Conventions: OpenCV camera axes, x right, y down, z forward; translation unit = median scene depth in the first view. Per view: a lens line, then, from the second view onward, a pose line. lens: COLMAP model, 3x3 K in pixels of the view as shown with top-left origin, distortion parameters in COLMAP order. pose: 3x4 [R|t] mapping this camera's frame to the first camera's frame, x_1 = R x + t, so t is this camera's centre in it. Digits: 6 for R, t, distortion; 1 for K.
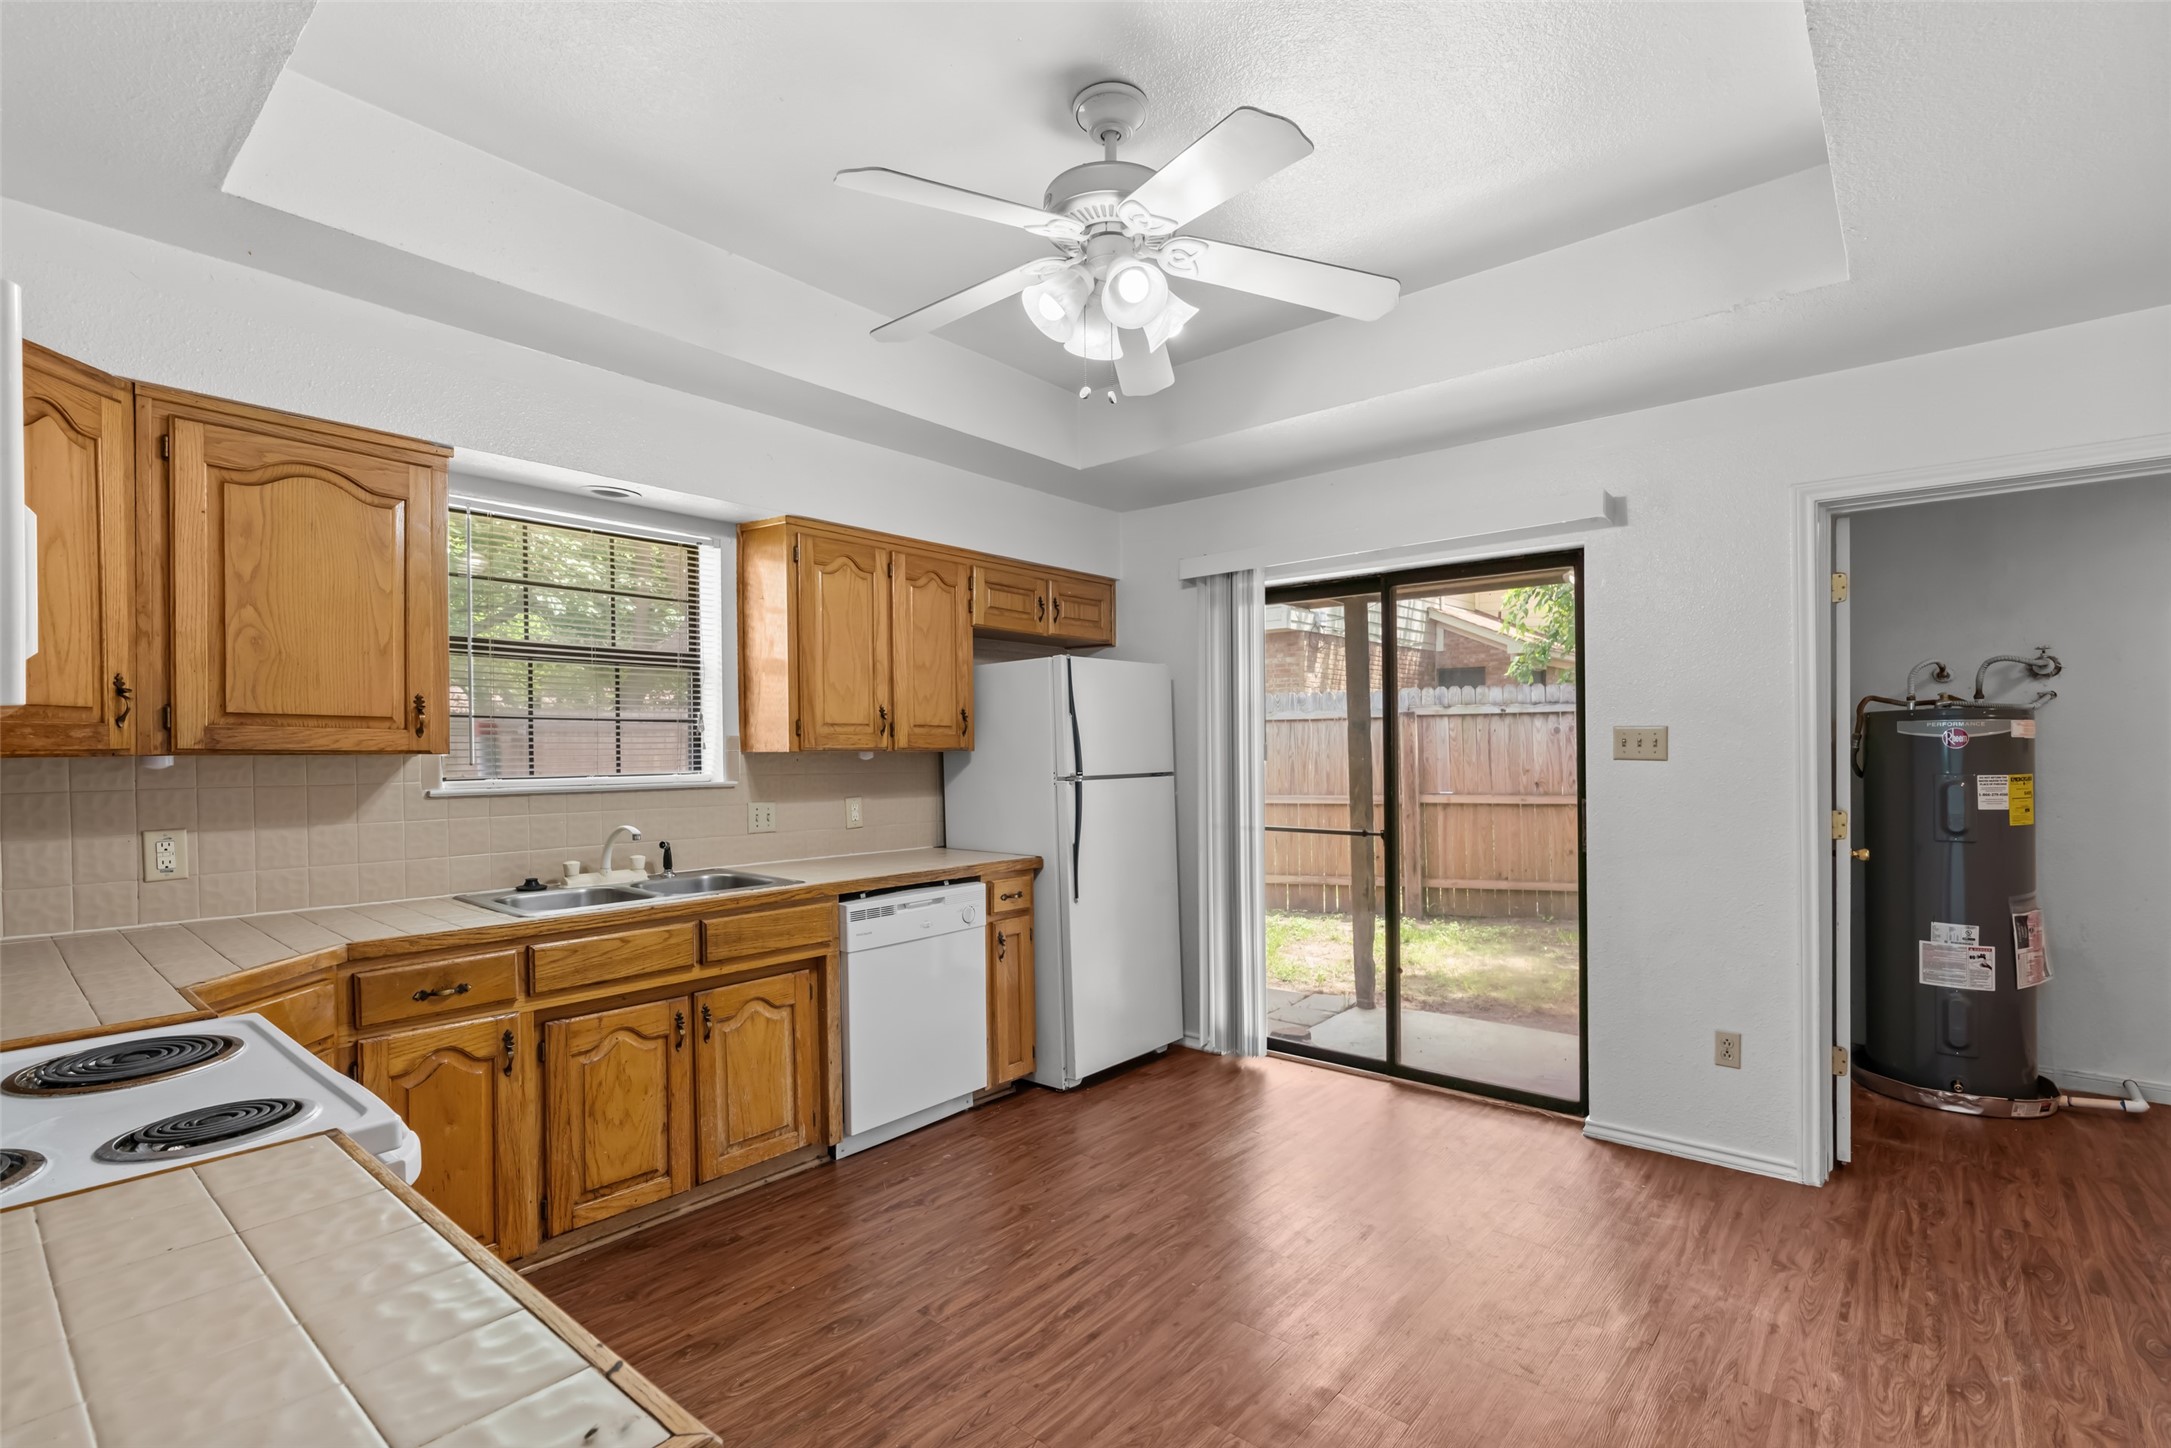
lens RADIAL K [[990.5, 0, 1087.3], [0, 990.5, 740.5], [0, 0, 1]] dist [-0.007438, 0.004069]
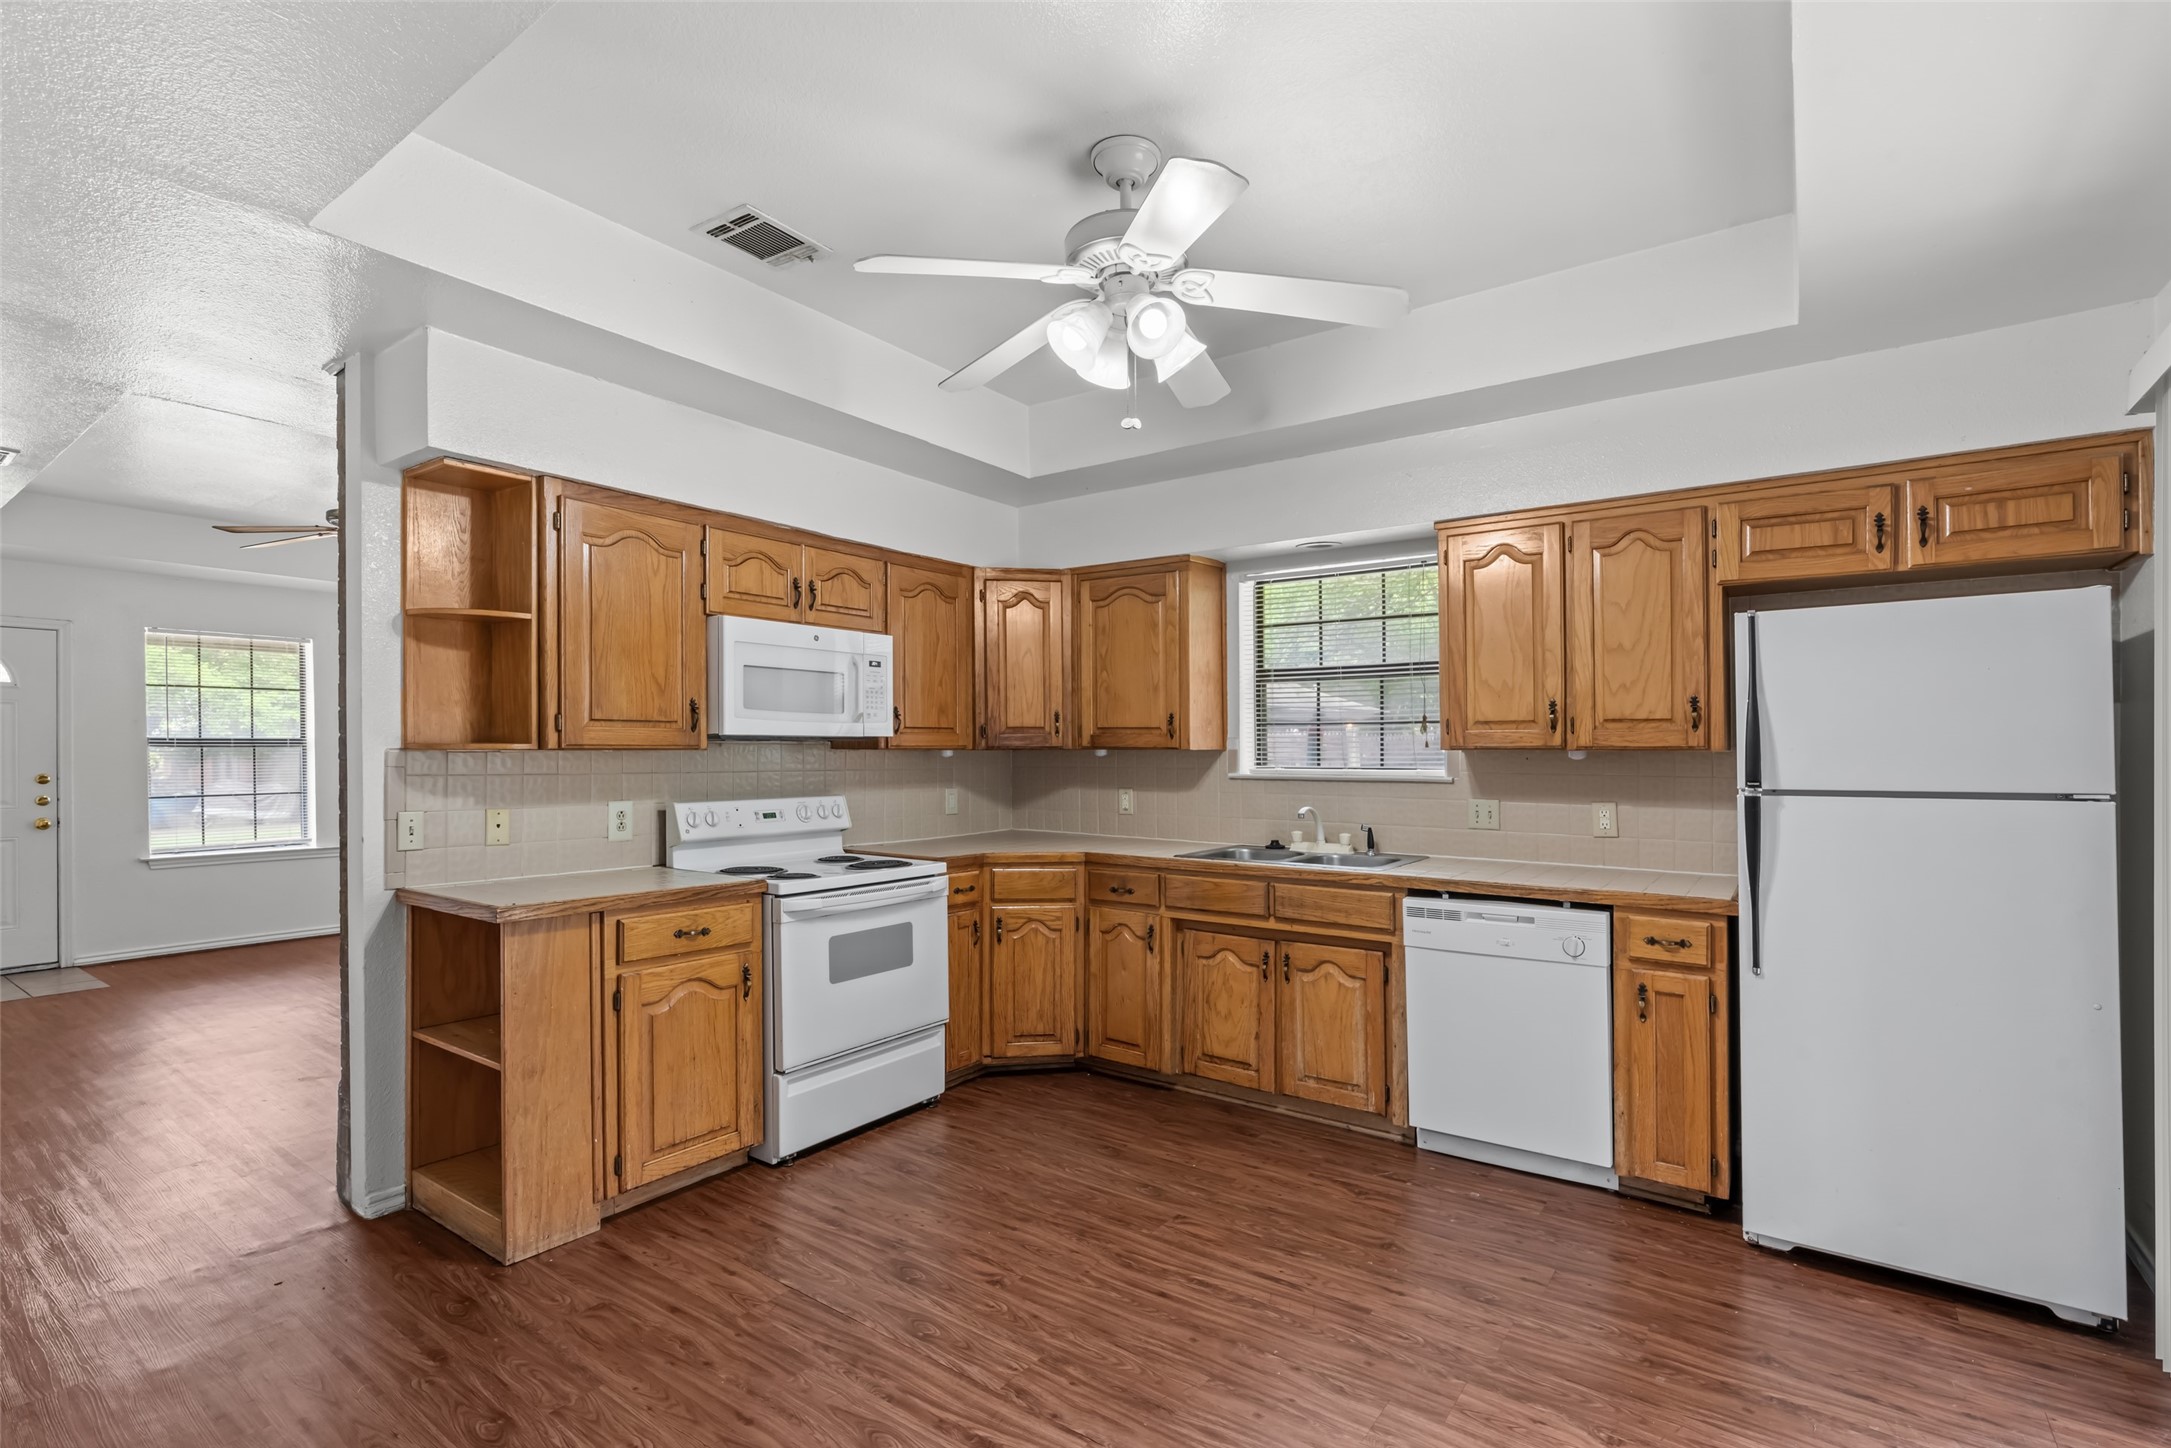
lens RADIAL K [[990.5, 0, 1096.4], [0, 990.5, 746.0], [0, 0, 1]] dist [-0.007438, 0.004069]
pose [[0.090848, 0.001905, -0.995863, 0.788809], [0.007836, 0.999966, 0.002628, 0.002009], [0.995834, -0.008042, 0.090830, 0.616303]]
